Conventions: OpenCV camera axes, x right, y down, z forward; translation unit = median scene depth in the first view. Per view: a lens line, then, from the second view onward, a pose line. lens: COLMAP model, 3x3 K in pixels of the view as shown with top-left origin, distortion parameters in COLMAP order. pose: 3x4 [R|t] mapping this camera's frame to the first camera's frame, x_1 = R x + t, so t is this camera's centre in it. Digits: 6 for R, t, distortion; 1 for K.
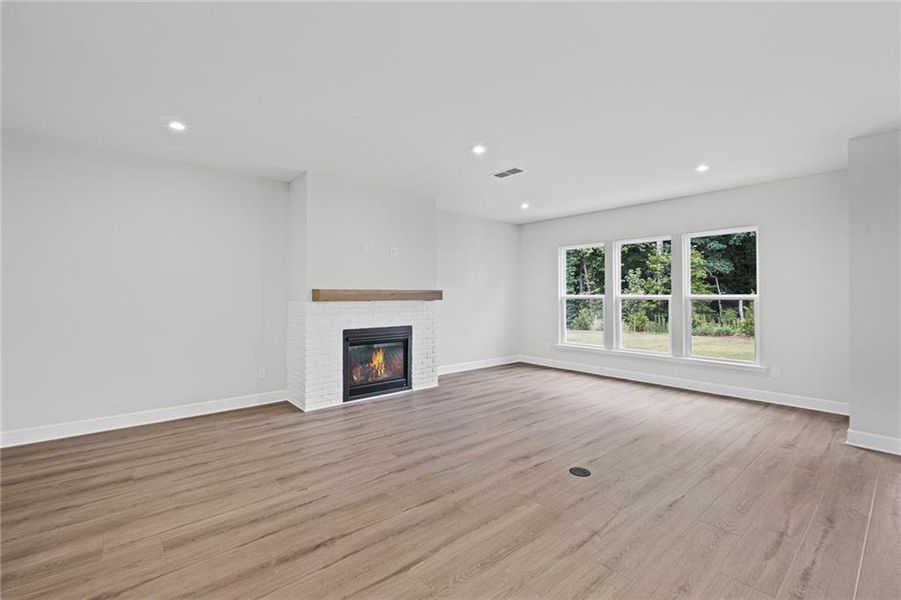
lens RADIAL K [[399.4, 0, 444.8], [0, 399.4, 293.3], [0, 0, 1]] dist [0.000193, -0.000630]
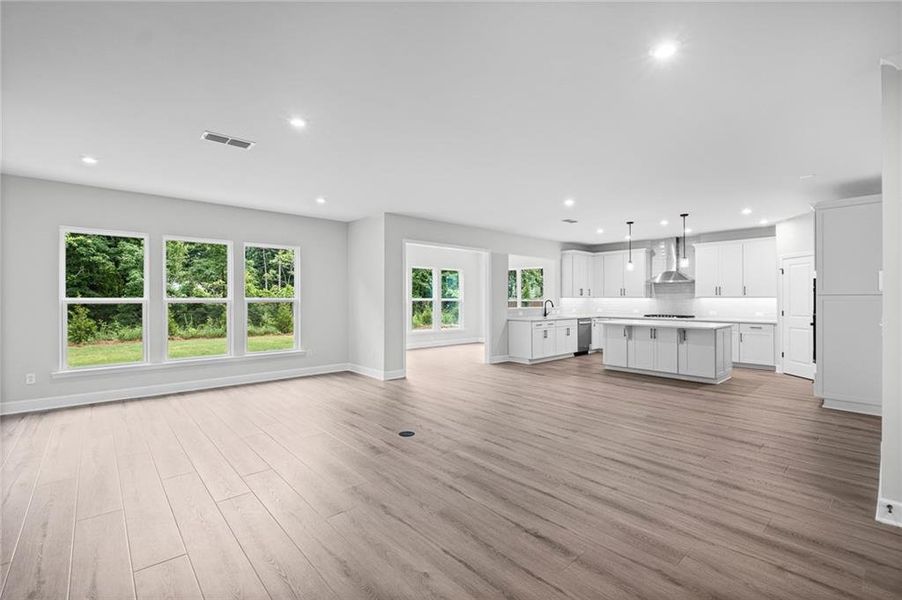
lens RADIAL K [[399.8, 0, 447.9], [0, 399.8, 301.4], [0, 0, 1]] dist [0.000193, -0.000630]
pose [[-0.030316, -0.005290, 0.999526, -0.685154], [-0.005888, 0.999970, 0.005114, 0.005056], [-0.999523, -0.005730, -0.030346, 0.642908]]
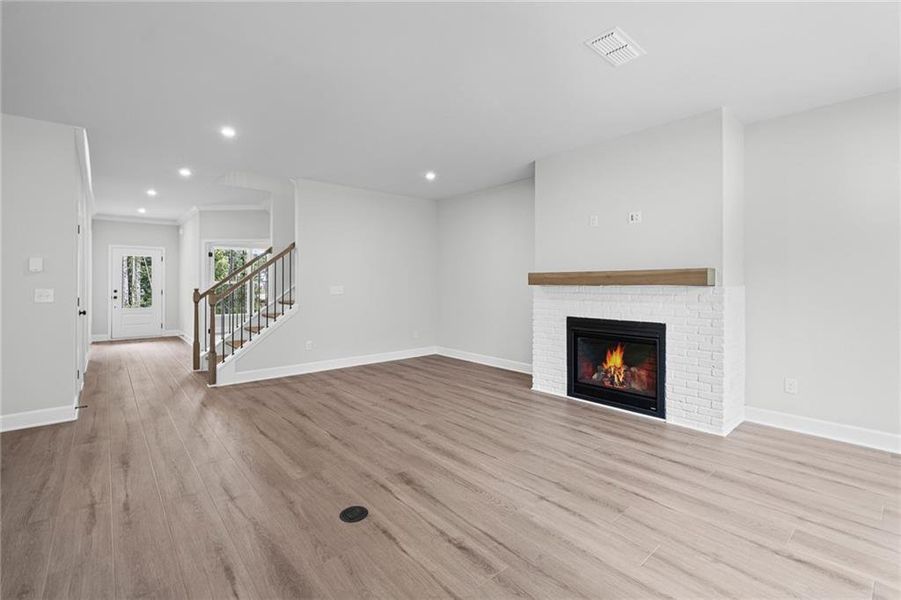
lens RADIAL K [[399.4, 0, 446.8], [0, 399.4, 301.7], [0, 0, 1]] dist [0.000193, -0.000630]
pose [[0.008269, 0.045954, -0.998909, 0.745654], [-0.000217, 0.998944, 0.045954, 0.017613], [0.999966, -0.000163, 0.008270, 0.823816]]
